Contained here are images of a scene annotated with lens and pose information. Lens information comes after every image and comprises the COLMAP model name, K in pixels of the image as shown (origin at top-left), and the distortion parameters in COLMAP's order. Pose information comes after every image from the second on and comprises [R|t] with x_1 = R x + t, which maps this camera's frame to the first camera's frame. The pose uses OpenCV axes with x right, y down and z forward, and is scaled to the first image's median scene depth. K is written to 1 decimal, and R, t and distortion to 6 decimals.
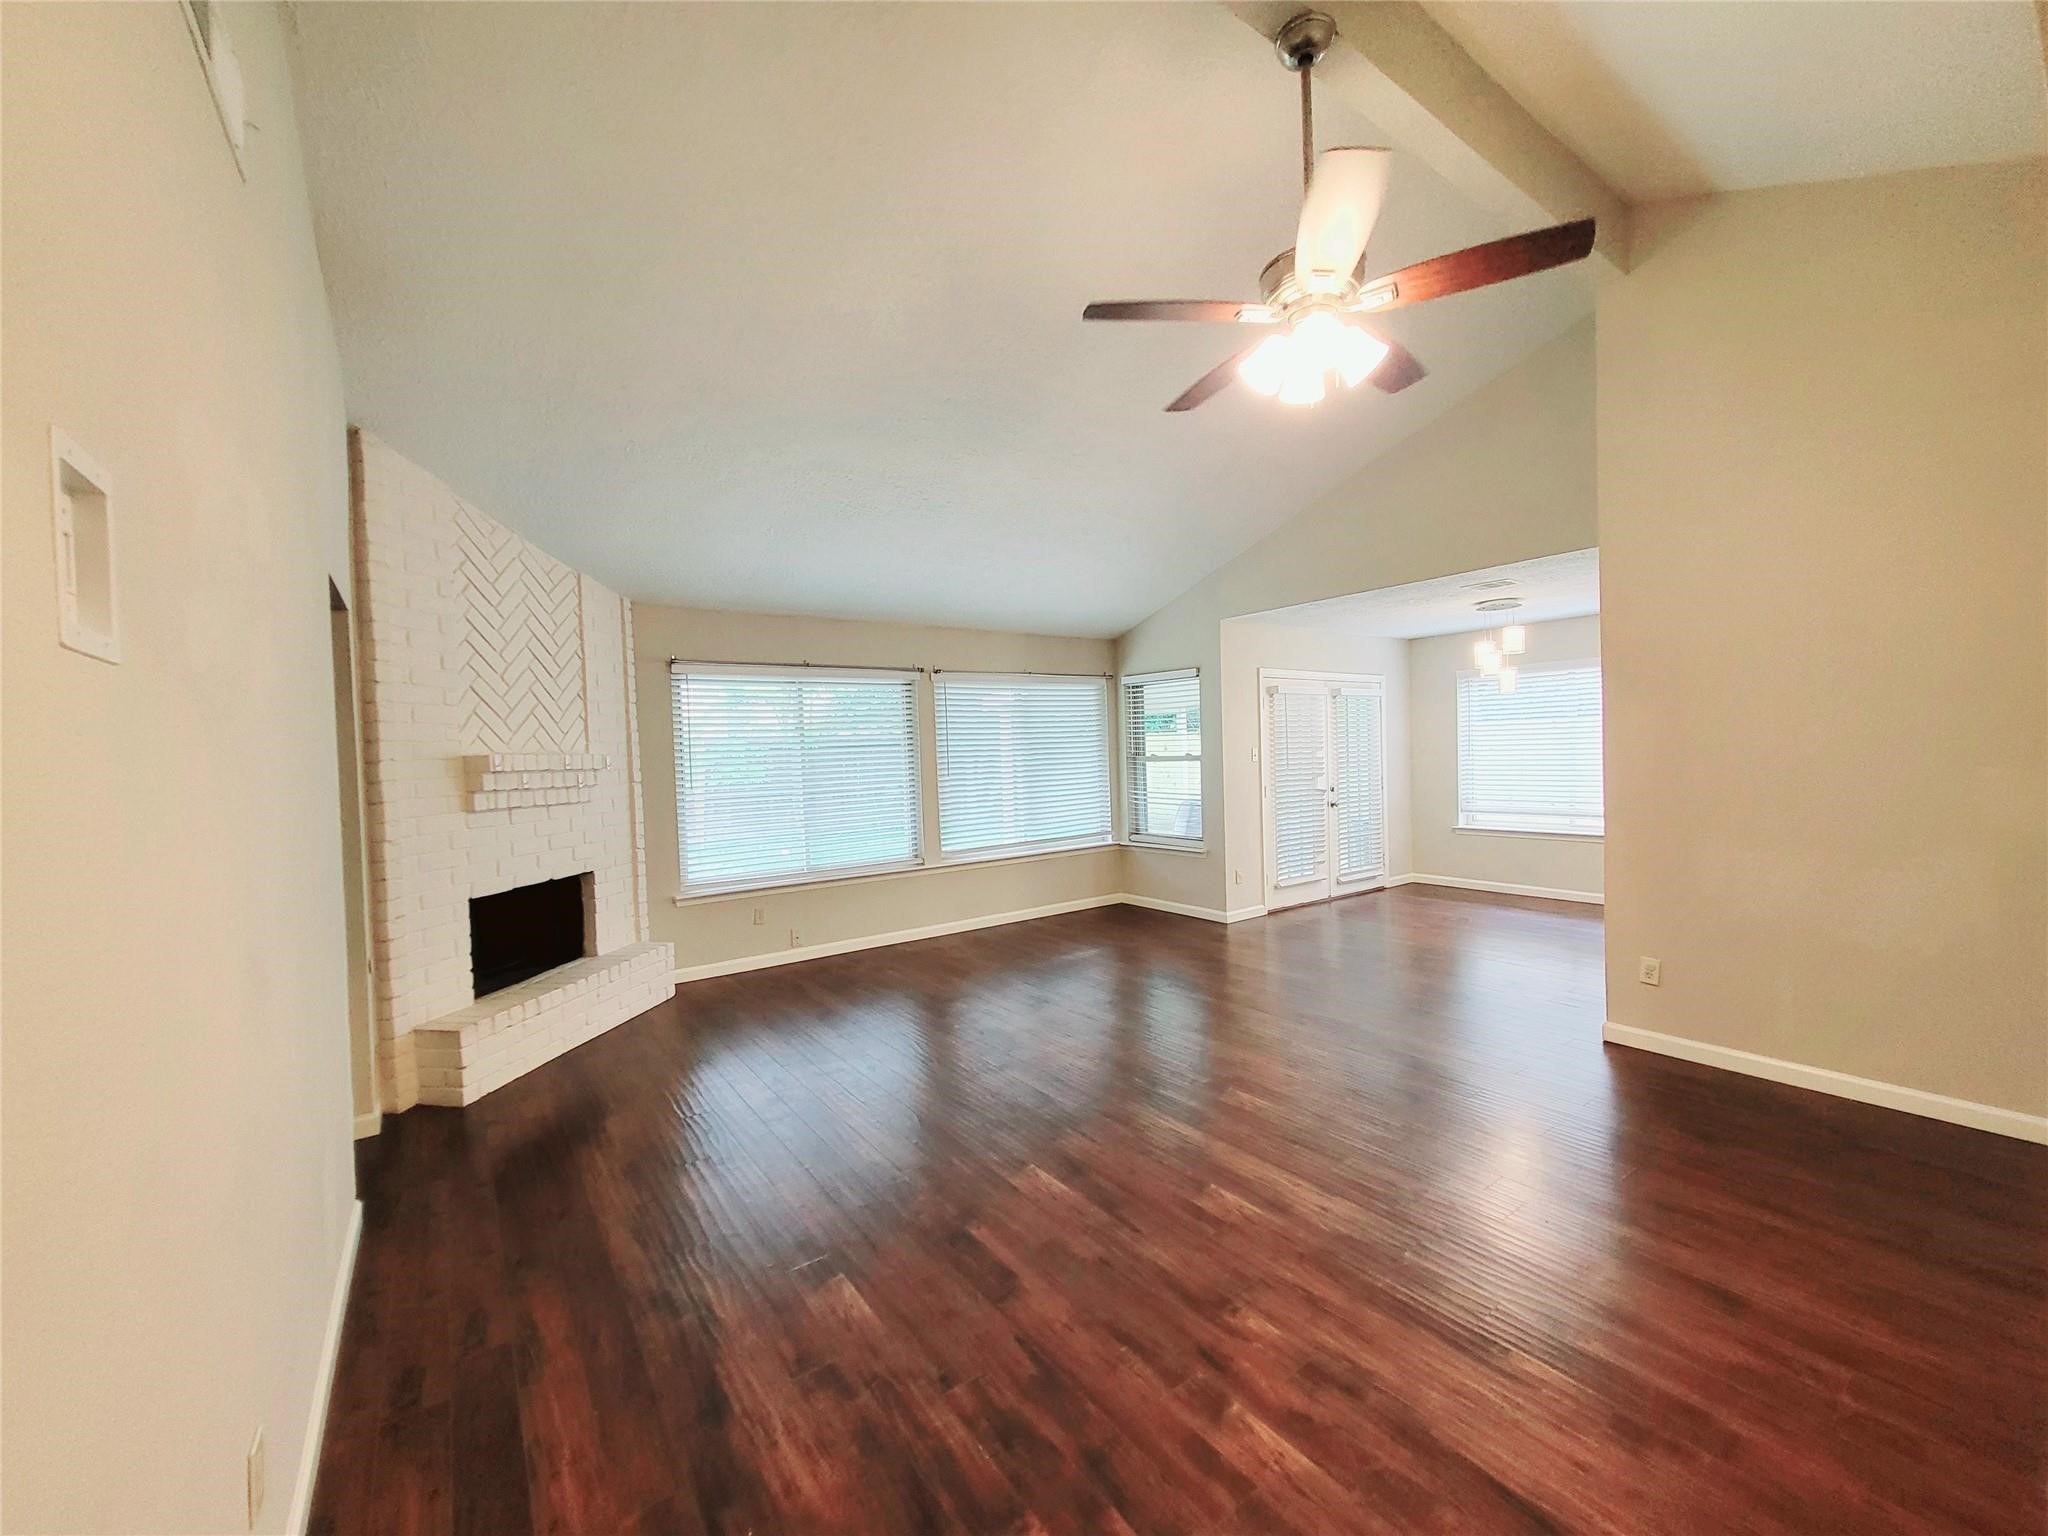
lens RADIAL K [[806.0, 0, 1001.8], [0, 806.0, 770.0], [0, 0, 1]] dist [0.001340, -0.000021]
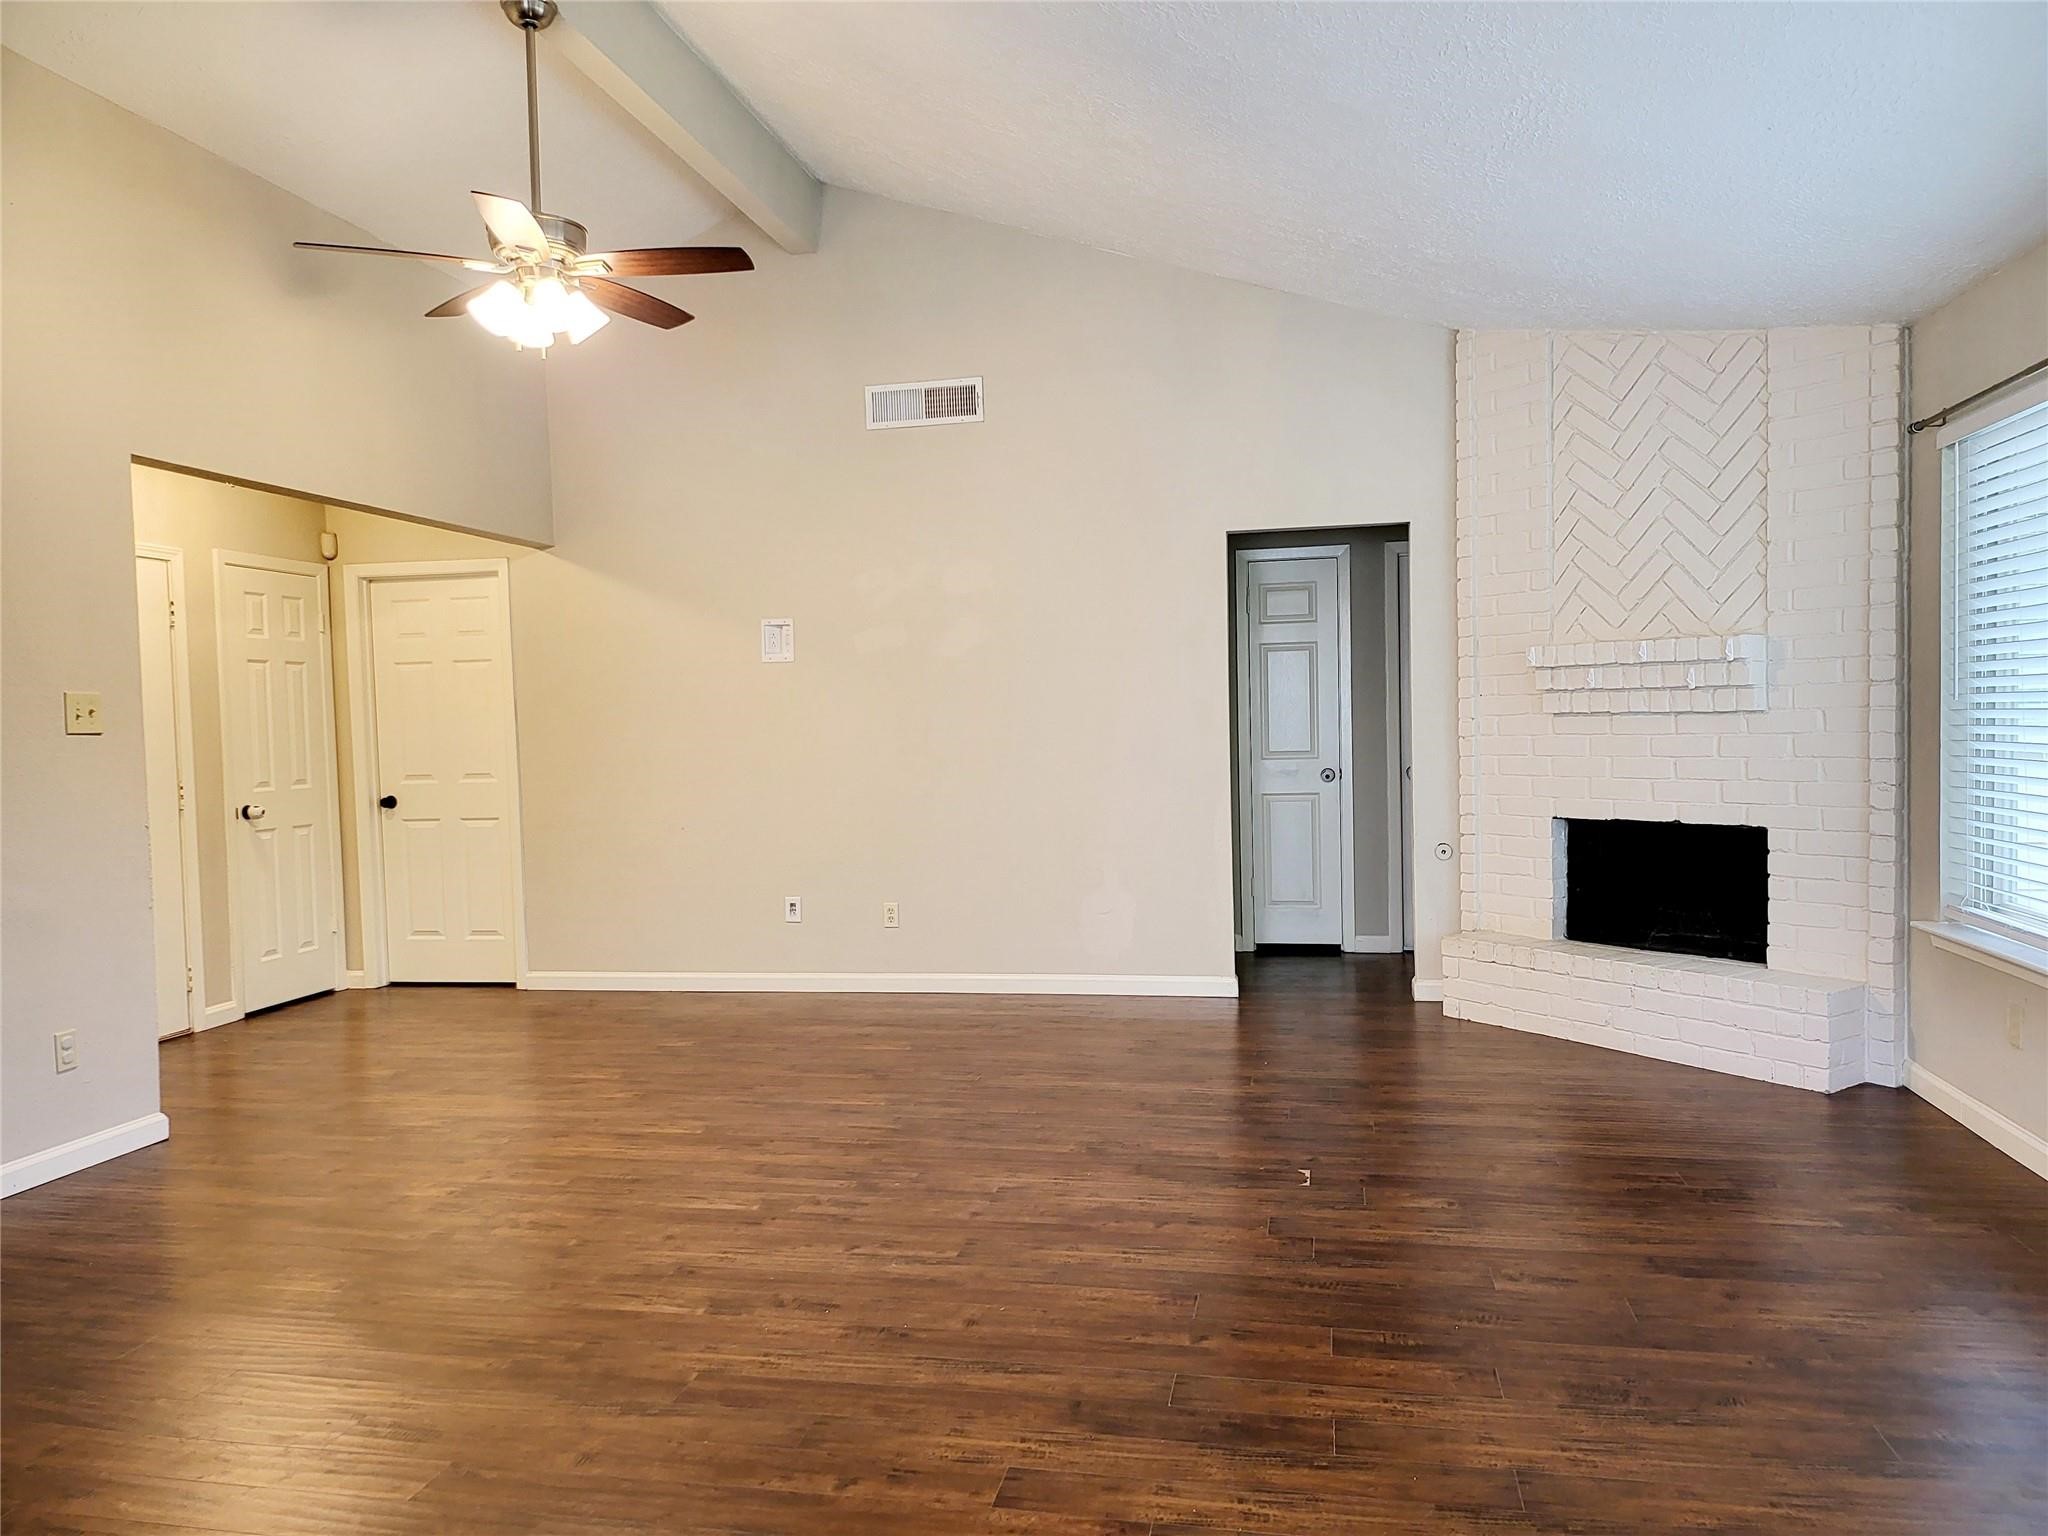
lens RADIAL K [[1416.2, 0, 1048.4], [0, 1416.2, 769.3], [0, 0, 1]] dist [0.084622, -0.079694]
pose [[-0.716703, 0.075056, -0.693328, 0.443298], [0.034607, 0.996794, 0.072134, -0.009366], [0.696519, 0.027705, -0.717003, 0.996362]]
